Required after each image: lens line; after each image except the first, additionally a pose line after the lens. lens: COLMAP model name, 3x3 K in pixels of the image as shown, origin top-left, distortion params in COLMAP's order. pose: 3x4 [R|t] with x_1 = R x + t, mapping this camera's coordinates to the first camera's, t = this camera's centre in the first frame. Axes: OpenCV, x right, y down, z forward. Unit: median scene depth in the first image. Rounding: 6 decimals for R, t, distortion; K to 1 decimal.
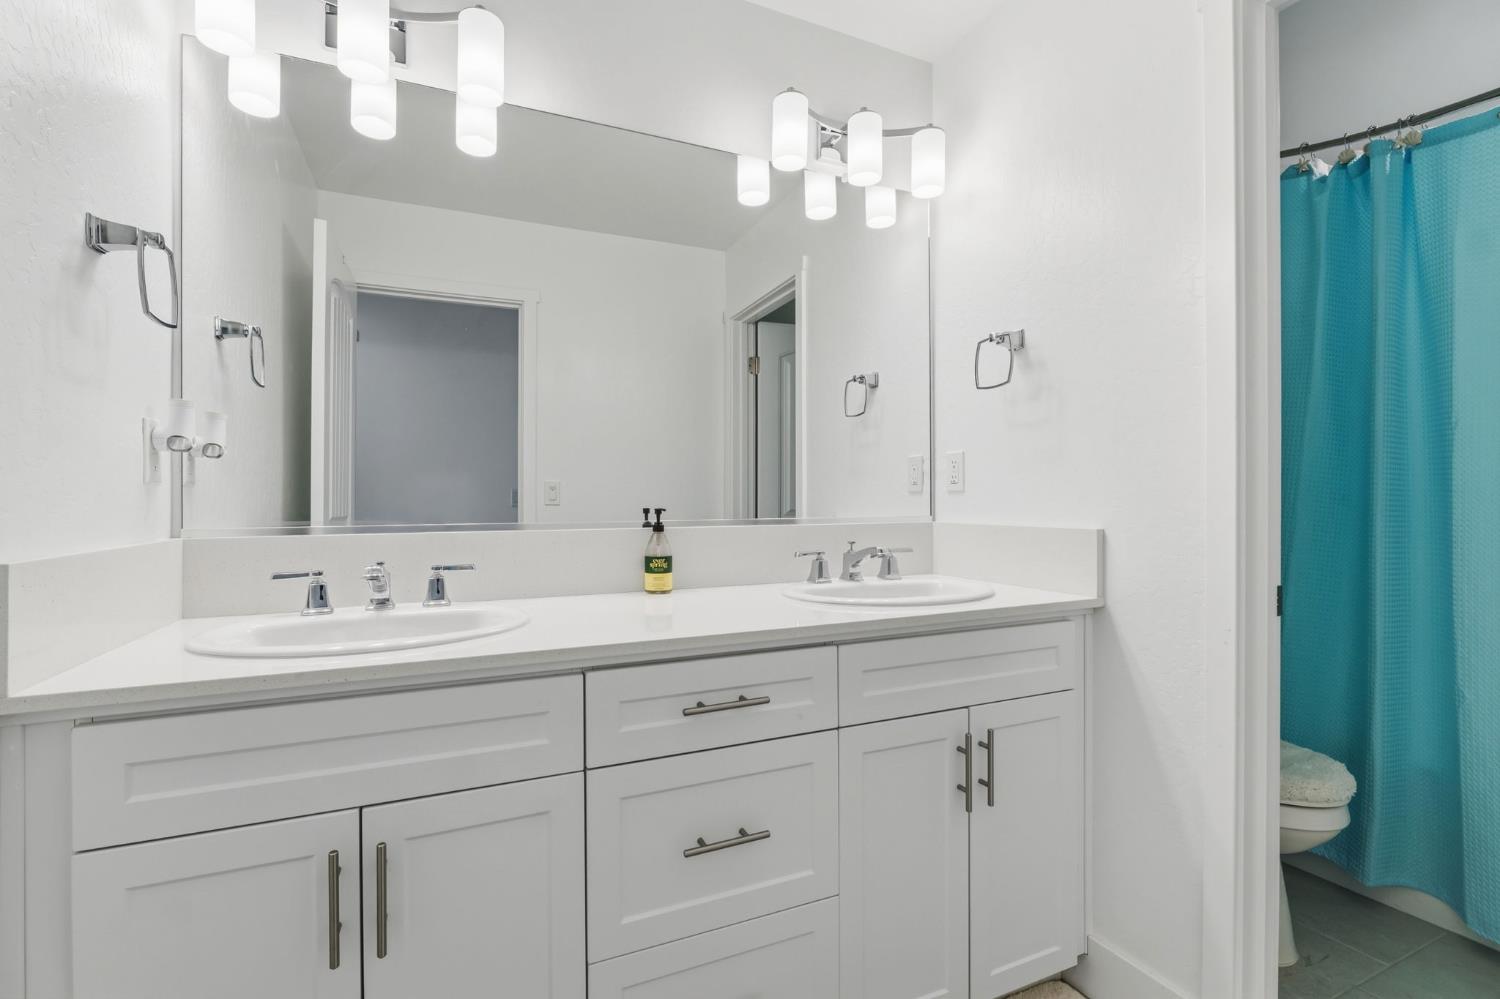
lens RADIAL K [[779.3, 0, 750.2], [0, 779.3, 461.2], [0, 0, 1]] dist [-0.003344, -0.000480]
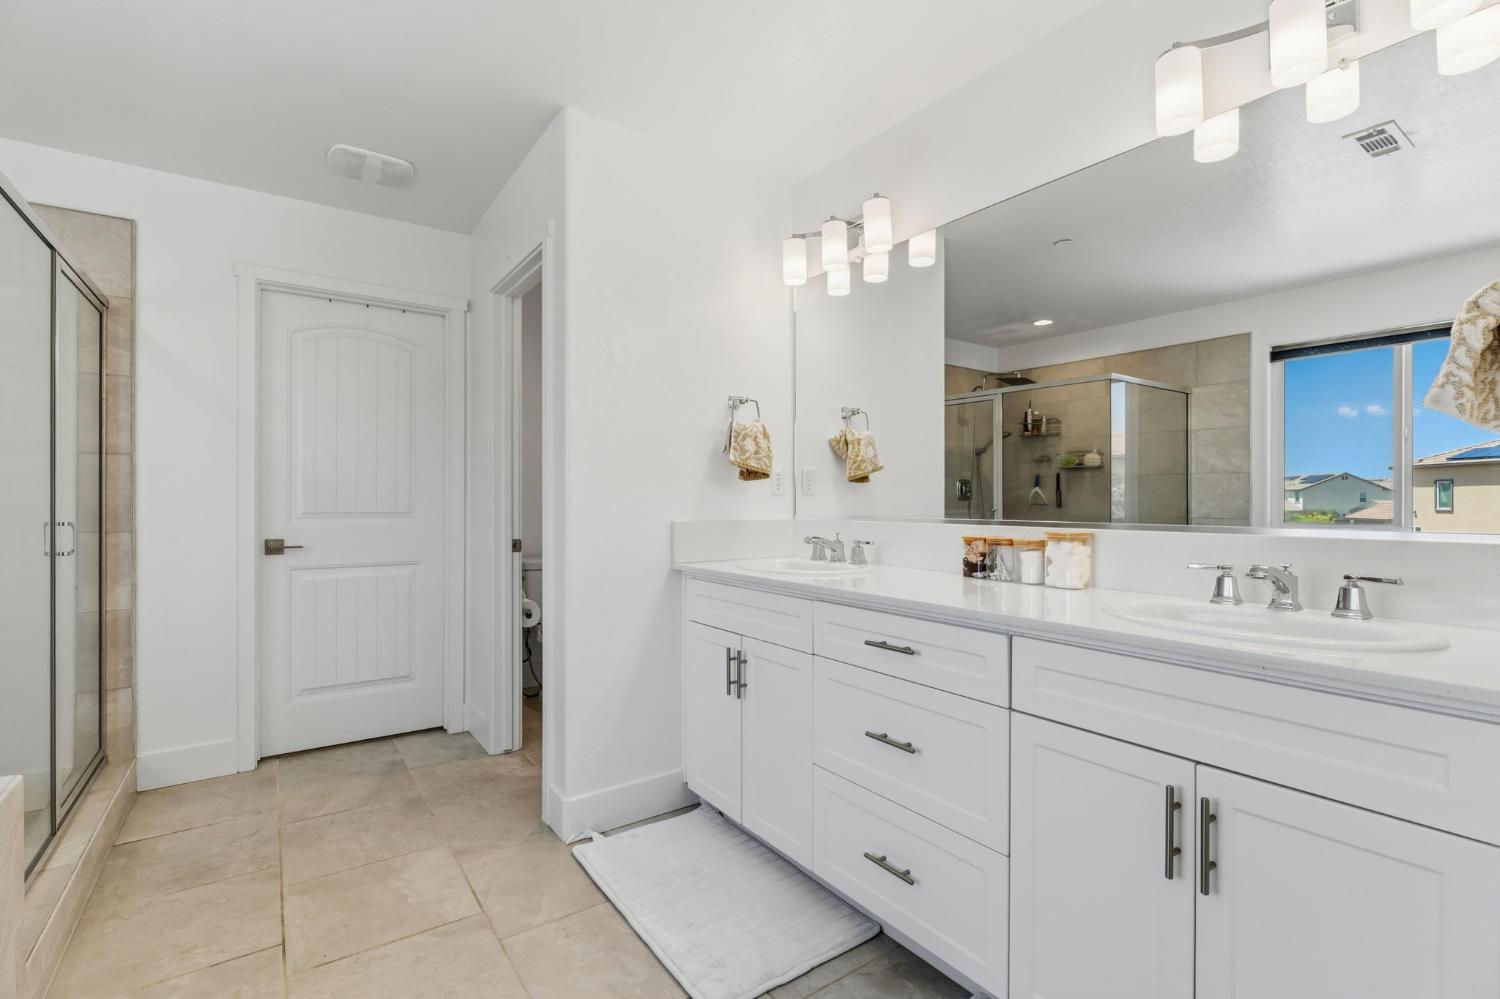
lens RADIAL K [[684.7, 0, 746.6], [0, 684.7, 501.3], [0, 0, 1]] dist [-0.003997, 0.000323]
pose [[0.123184, 0.001171, -0.992383, 0.918788], [0.052075, 0.998614, 0.007642, 0.020730], [0.991017, -0.052620, 0.122953, 0.475065]]
